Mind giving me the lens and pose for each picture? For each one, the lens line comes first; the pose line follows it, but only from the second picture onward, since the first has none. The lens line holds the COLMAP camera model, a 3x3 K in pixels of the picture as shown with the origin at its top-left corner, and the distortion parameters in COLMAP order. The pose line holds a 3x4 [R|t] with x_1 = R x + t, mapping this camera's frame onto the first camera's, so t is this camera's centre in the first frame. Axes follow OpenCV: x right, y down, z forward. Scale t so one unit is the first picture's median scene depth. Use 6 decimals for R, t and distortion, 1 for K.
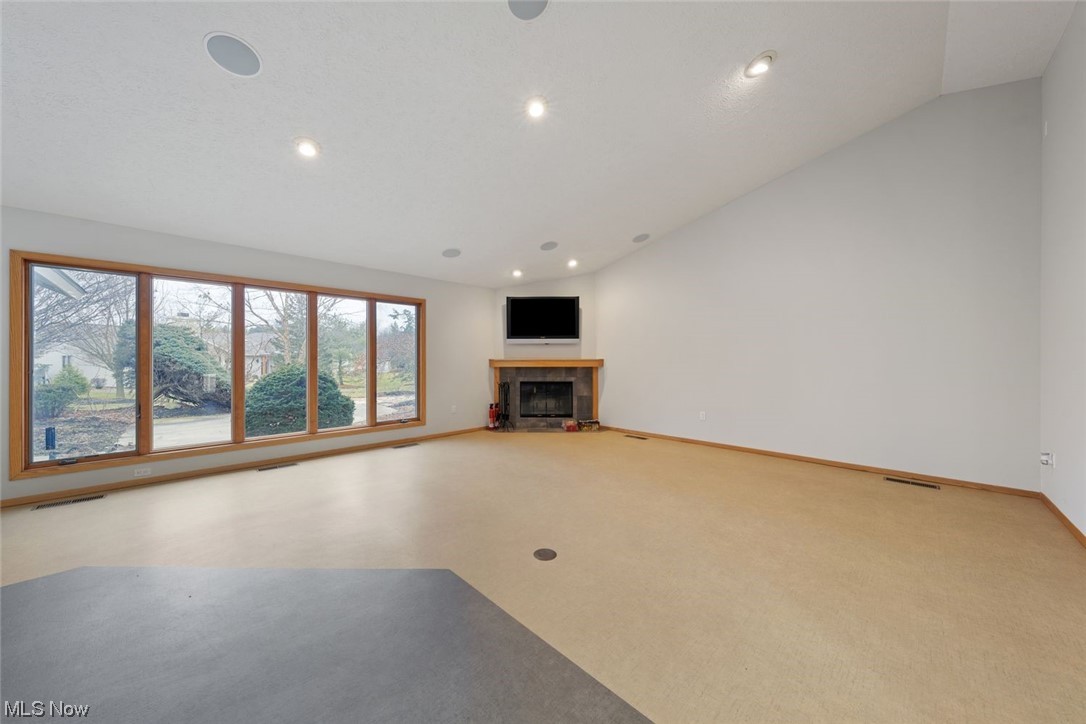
lens RADIAL K [[370.3, 0, 538.4], [0, 370.3, 361.7], [0, 0, 1]] dist [-0.005609, 0.000767]
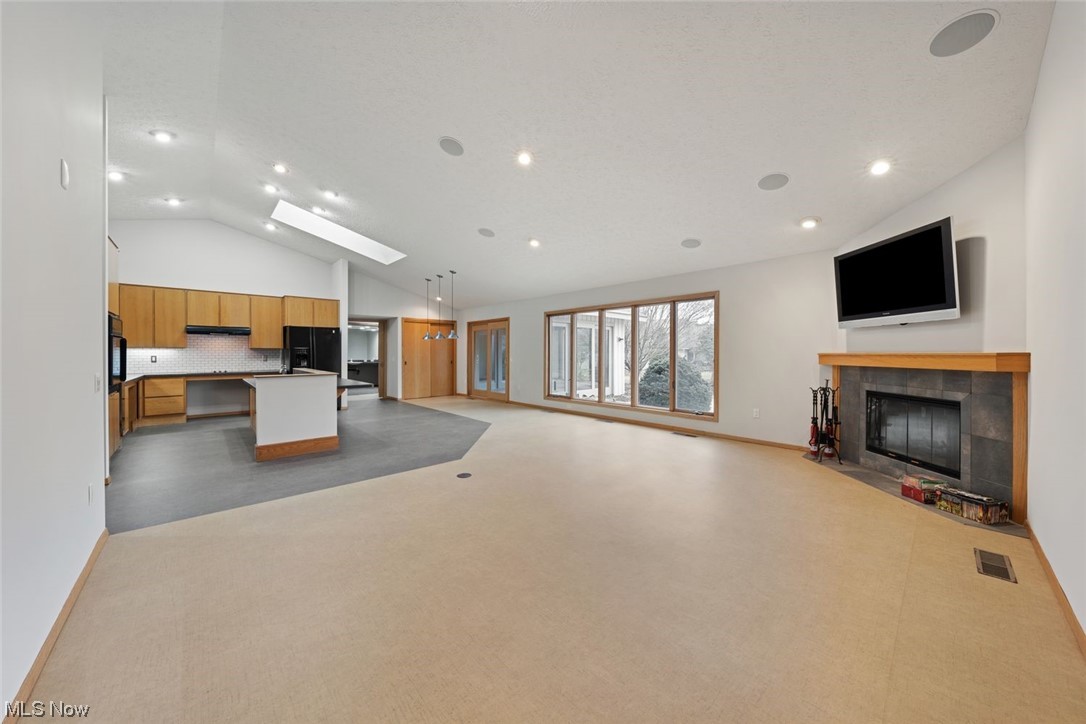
lens RADIAL K [[370.3, 0, 541.1], [0, 370.3, 355.8], [0, 0, 1]] dist [-0.005609, 0.000767]
pose [[-0.037958, 0.006580, -0.999258, 0.579172], [-0.005594, 0.999961, 0.006797, -0.003530], [0.999264, 0.005848, -0.037920, 0.504966]]
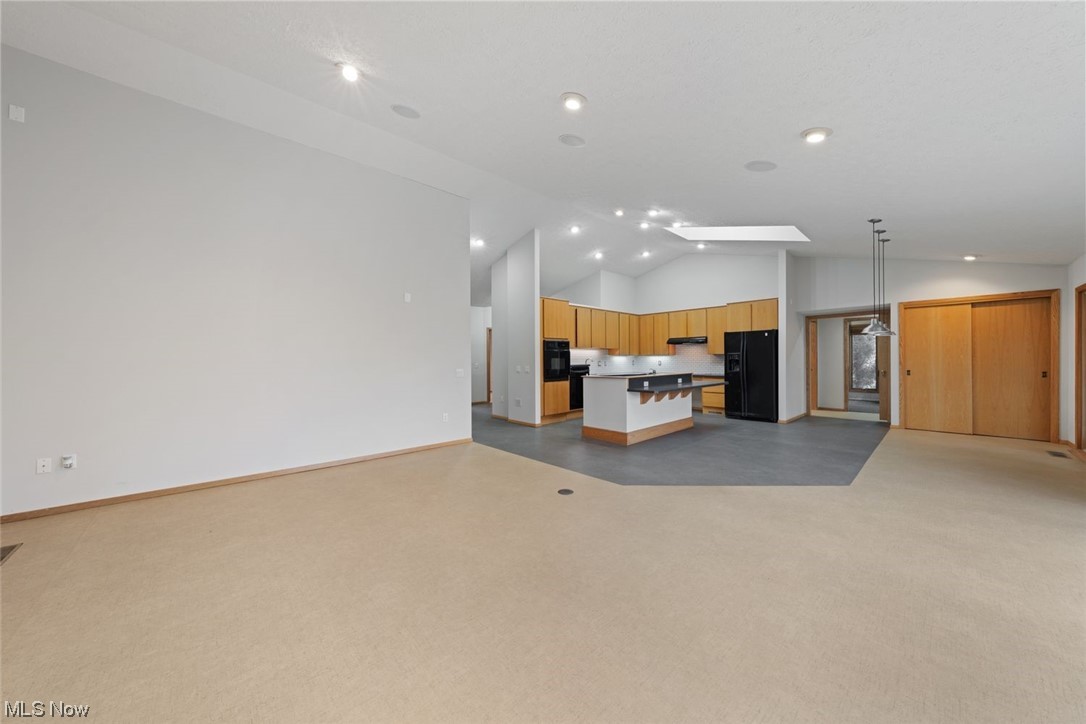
lens RADIAL K [[370.3, 0, 538.9], [0, 370.3, 361.5], [0, 0, 1]] dist [-0.005609, 0.000767]
pose [[-0.999212, 0.006696, 0.039116, 0.023496], [0.007068, 0.999931, 0.009384, -0.005604], [-0.039051, 0.009653, -0.999191, 0.898048]]
